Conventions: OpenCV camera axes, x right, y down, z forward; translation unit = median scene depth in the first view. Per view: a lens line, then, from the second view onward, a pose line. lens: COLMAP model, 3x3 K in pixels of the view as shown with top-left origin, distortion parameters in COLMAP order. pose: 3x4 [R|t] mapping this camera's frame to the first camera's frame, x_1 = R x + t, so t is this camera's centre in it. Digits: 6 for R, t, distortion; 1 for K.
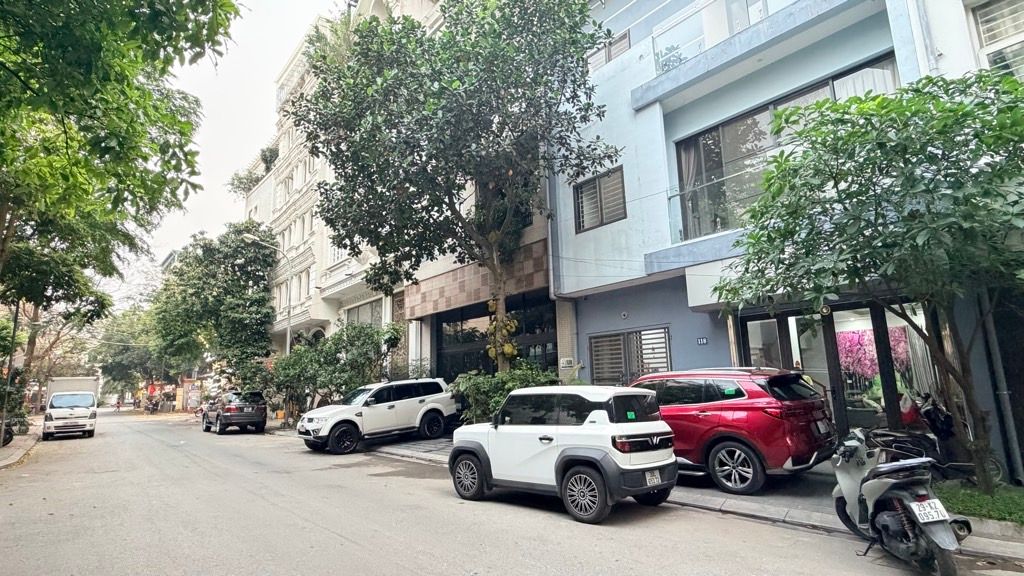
lens RADIAL K [[537.9, 0, 513.5], [0, 537.9, 288.6], [0, 0, 1]] dist [0.001208, 0.000824]
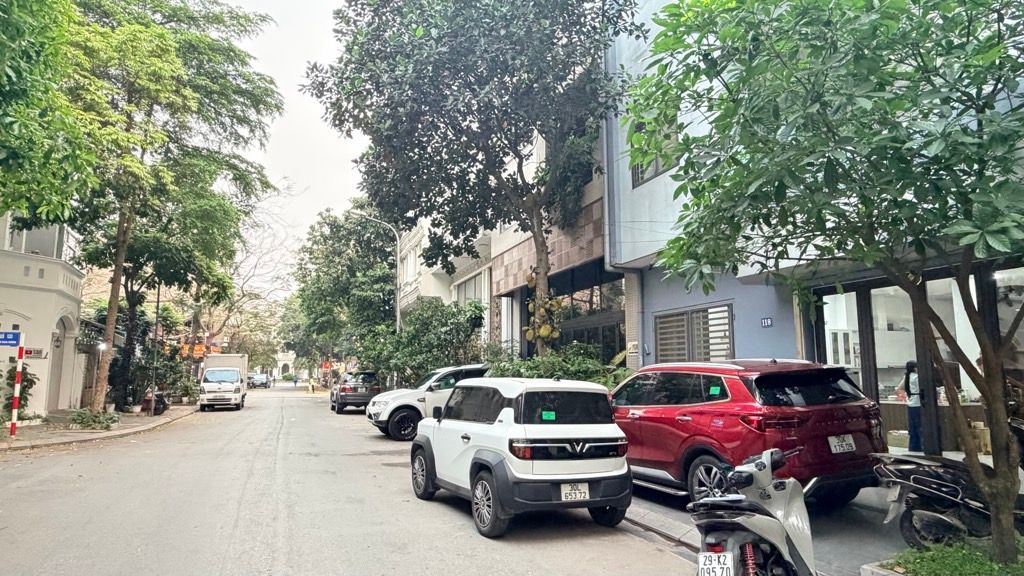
lens RADIAL K [[634.4, 0, 510.1], [0, 634.4, 289.5], [0, 0, 1]] dist [-0.004237, -0.001777]
pose [[0.938638, -0.019944, -0.344326, 0.264672], [0.039037, 0.998055, 0.048607, -0.004630], [0.342687, -0.059066, 0.937591, 0.038398]]
